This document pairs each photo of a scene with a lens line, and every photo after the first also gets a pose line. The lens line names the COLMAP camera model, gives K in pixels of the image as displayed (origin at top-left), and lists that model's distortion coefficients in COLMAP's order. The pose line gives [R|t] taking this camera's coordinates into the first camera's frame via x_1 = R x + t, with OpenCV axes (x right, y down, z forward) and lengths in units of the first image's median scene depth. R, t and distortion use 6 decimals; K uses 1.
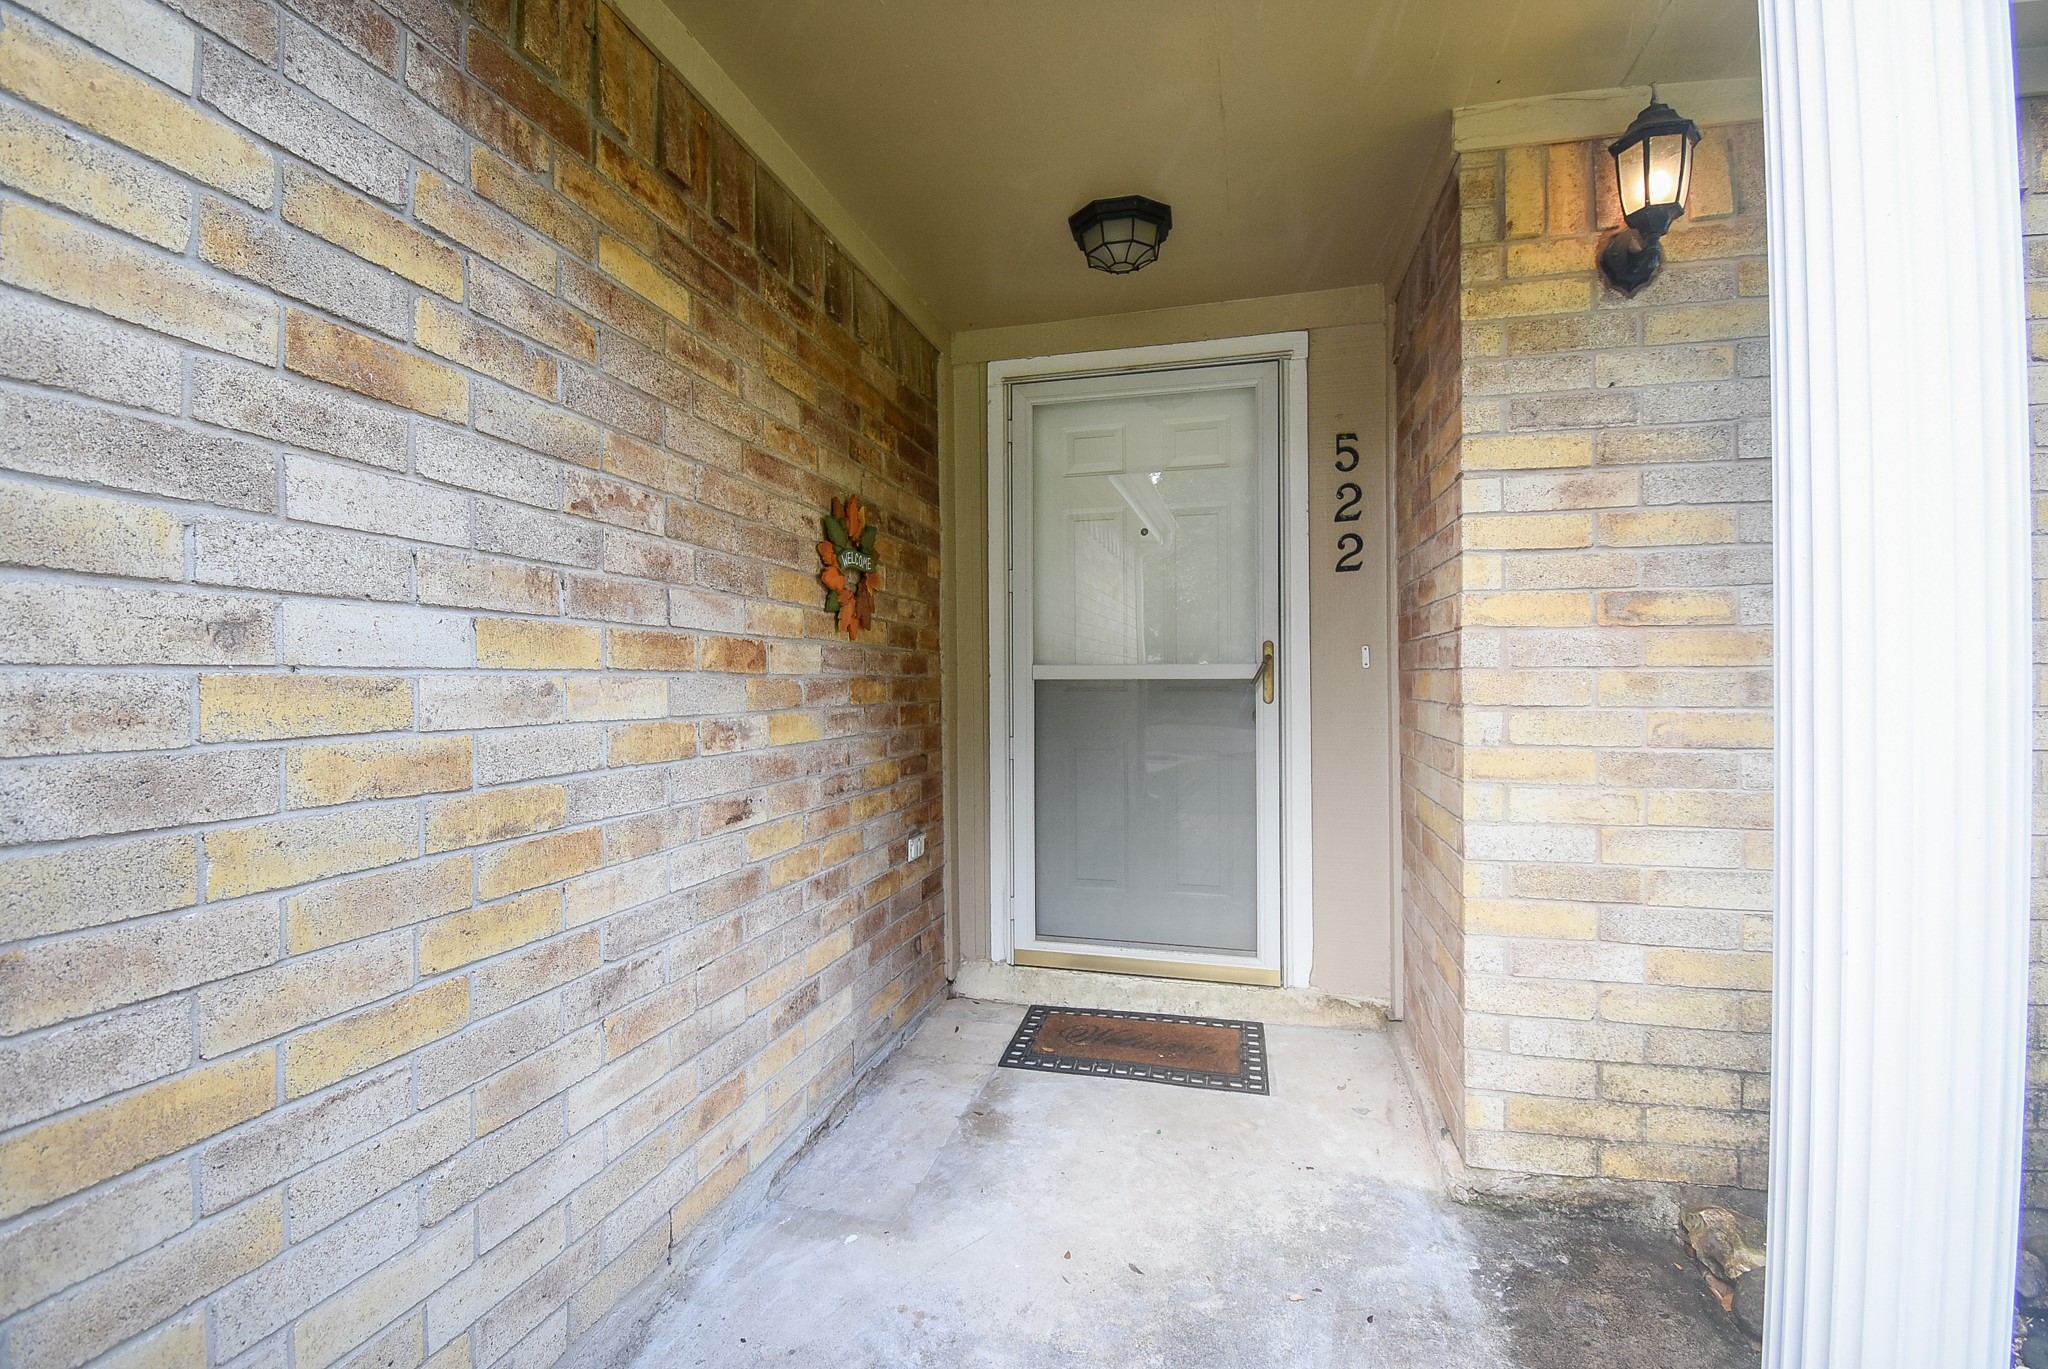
lens RADIAL K [[911.8, 0, 1021.7], [0, 911.8, 681.0], [0, 0, 1]] dist [0.025390, -0.028046]
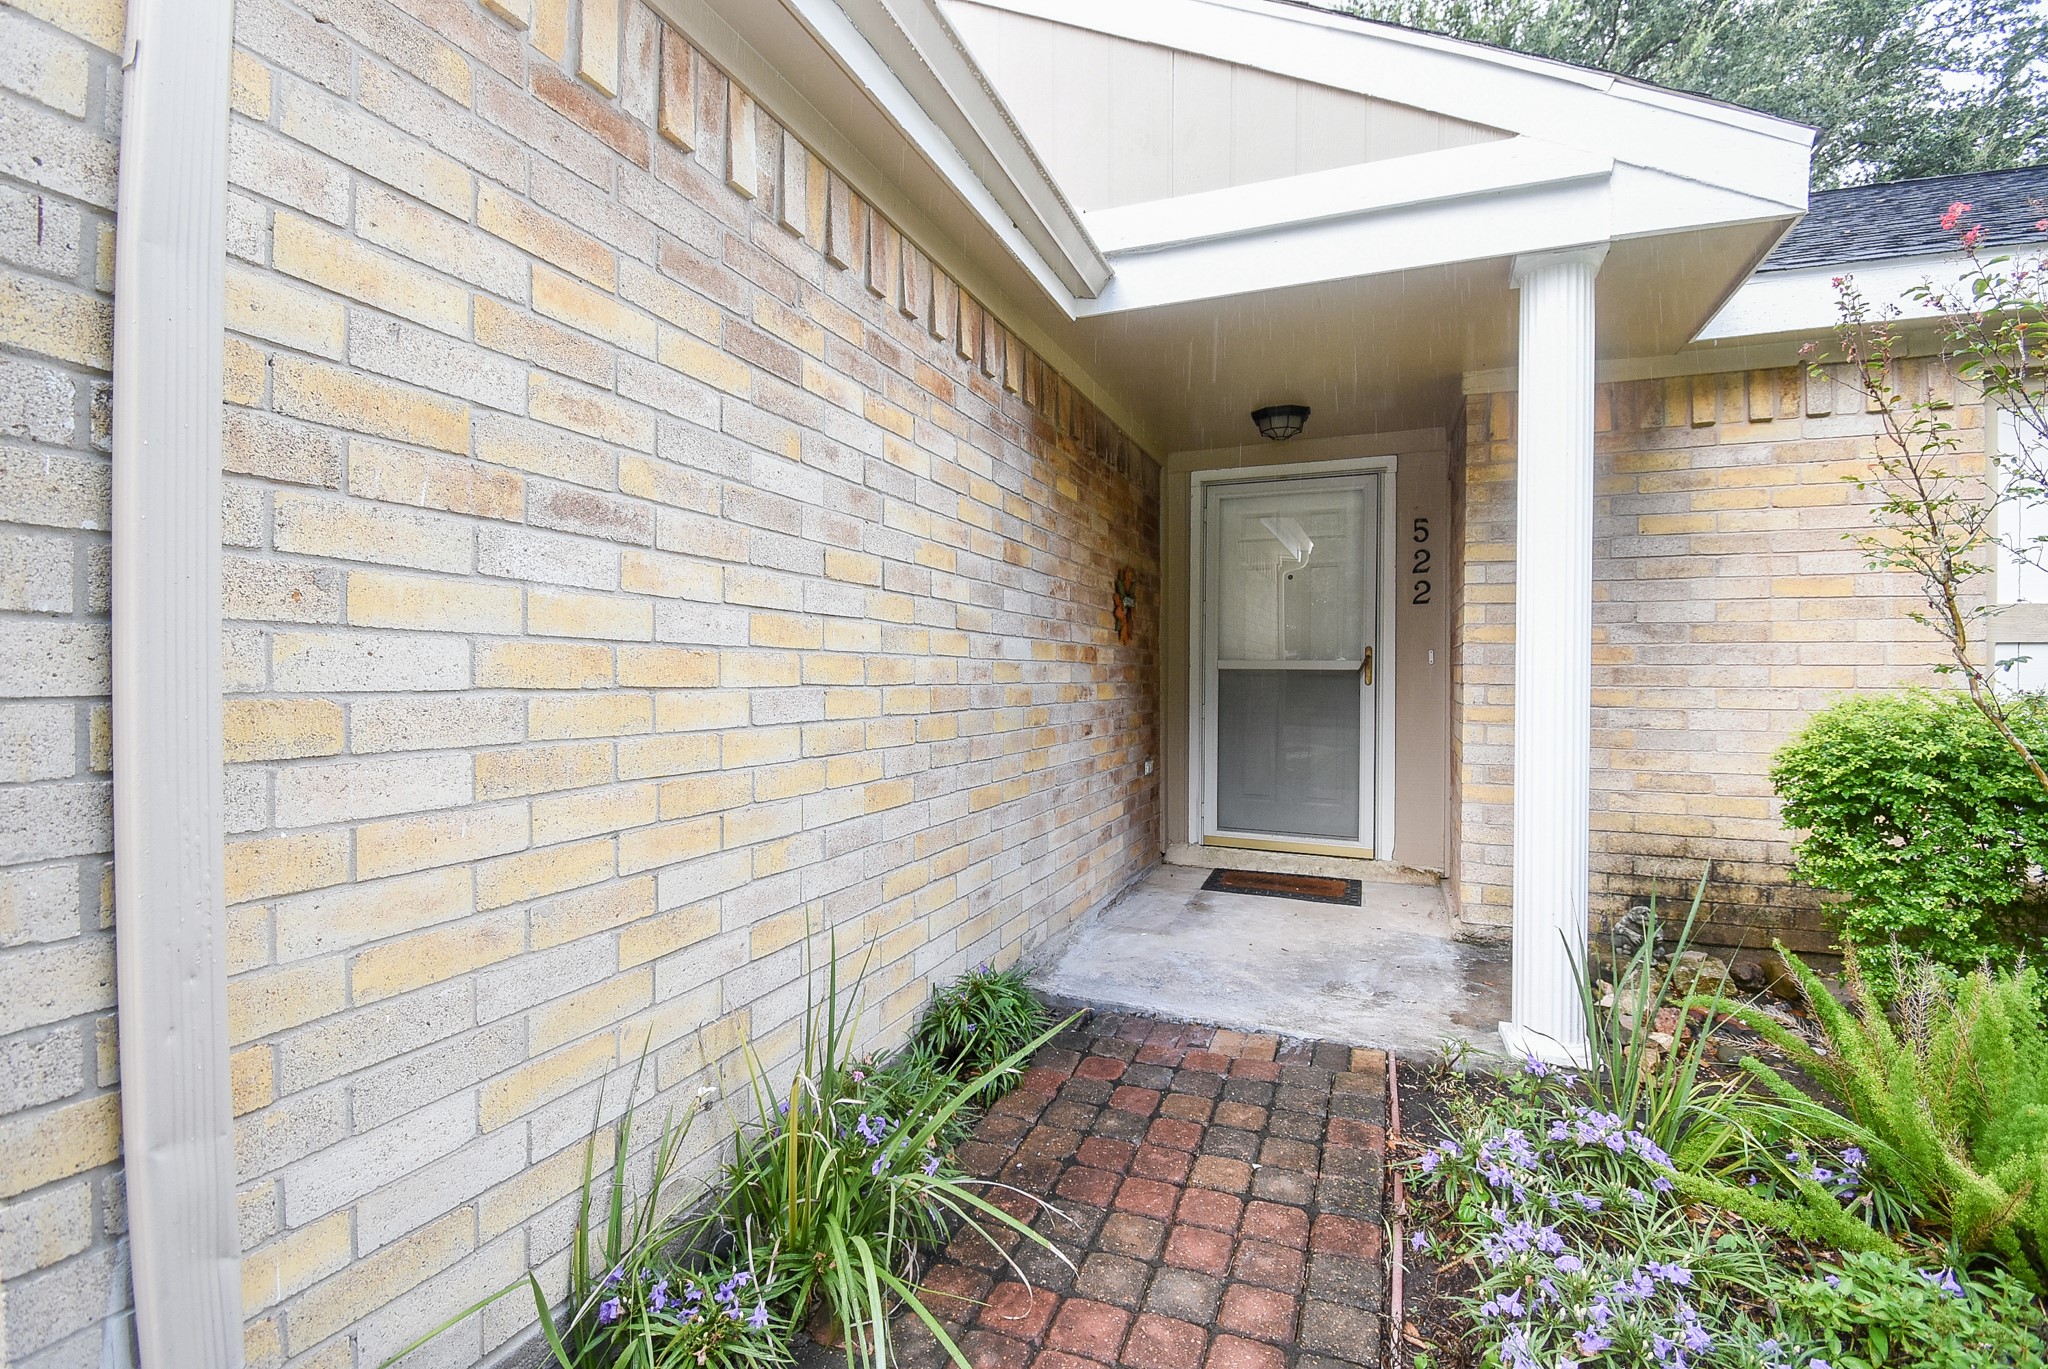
lens RADIAL K [[911.8, 0, 1021.7], [0, 911.8, 681.0], [0, 0, 1]] dist [0.025390, -0.028046]
pose [[0.990069, 0.012671, -0.140009, -0.134515], [-0.011565, 0.999895, 0.008710, 0.012081], [0.140104, -0.007004, 0.990112, -0.832896]]
